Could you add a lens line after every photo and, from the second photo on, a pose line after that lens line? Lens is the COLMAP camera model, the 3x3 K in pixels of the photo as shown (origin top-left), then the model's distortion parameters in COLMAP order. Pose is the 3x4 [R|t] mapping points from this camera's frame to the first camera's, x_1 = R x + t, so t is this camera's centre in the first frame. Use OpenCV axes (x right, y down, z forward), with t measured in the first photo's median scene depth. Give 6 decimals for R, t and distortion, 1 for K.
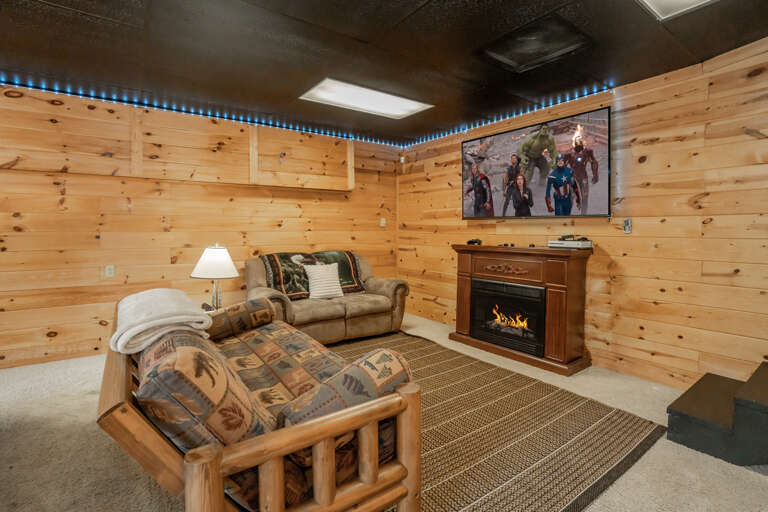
lens RADIAL K [[372.8, 0, 384.0], [0, 372.8, 230.3], [0, 0, 1]] dist [-0.000464, -0.000018]
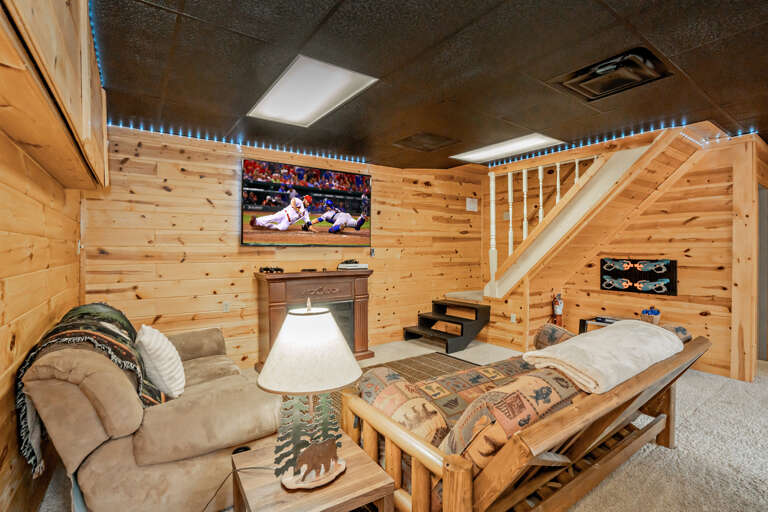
lens RADIAL K [[367.6, 0, 384.0], [0, 367.6, 256.0], [0, 0, 1]] dist [-0.001162, -0.000074]
pose [[0.035213, -0.022120, 0.999135, -0.798571], [0.001366, 0.999755, 0.022086, -0.028688], [-0.999379, 0.000587, 0.035235, 0.775972]]
